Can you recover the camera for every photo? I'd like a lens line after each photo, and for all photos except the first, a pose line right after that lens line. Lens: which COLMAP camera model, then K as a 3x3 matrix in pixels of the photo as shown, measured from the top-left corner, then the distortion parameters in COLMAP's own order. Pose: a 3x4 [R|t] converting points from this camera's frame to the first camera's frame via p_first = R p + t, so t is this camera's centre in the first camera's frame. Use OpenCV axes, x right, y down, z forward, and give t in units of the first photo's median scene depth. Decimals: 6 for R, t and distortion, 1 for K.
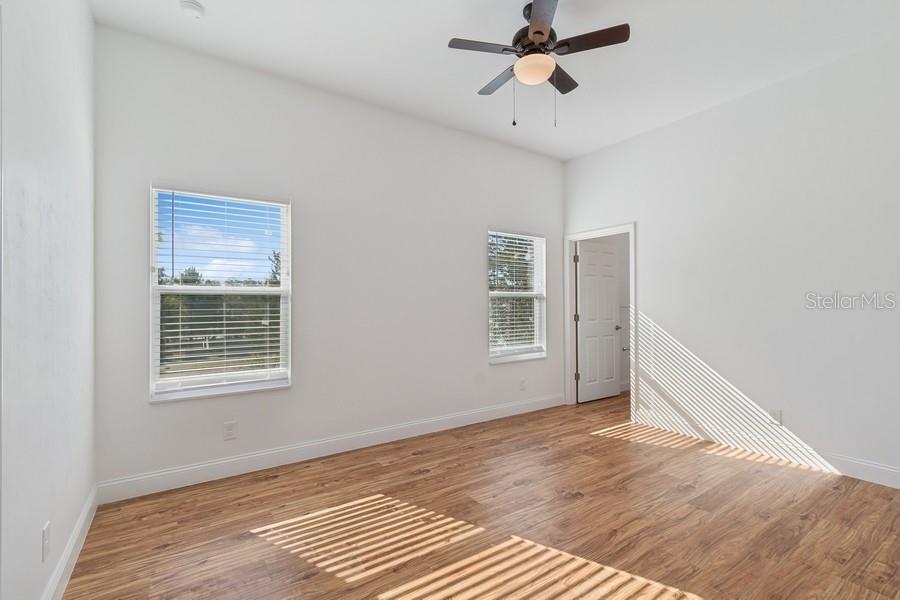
lens RADIAL K [[404.3, 0, 434.7], [0, 404.3, 301.4], [0, 0, 1]] dist [0.019941, 0.000027]
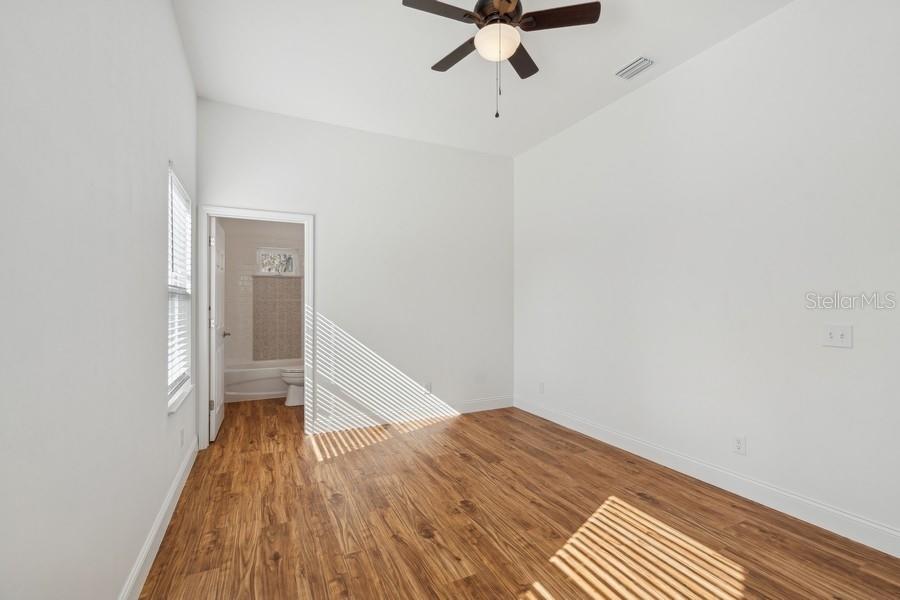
lens RADIAL K [[404.2, 0, 465.0], [0, 404.2, 306.7], [0, 0, 1]] dist [0.002435, -0.000111]
pose [[0.105444, 0.003298, 0.994420, -0.464419], [-0.003351, 0.999990, -0.002961, 0.015946], [-0.994420, -0.003020, 0.105454, 0.717177]]
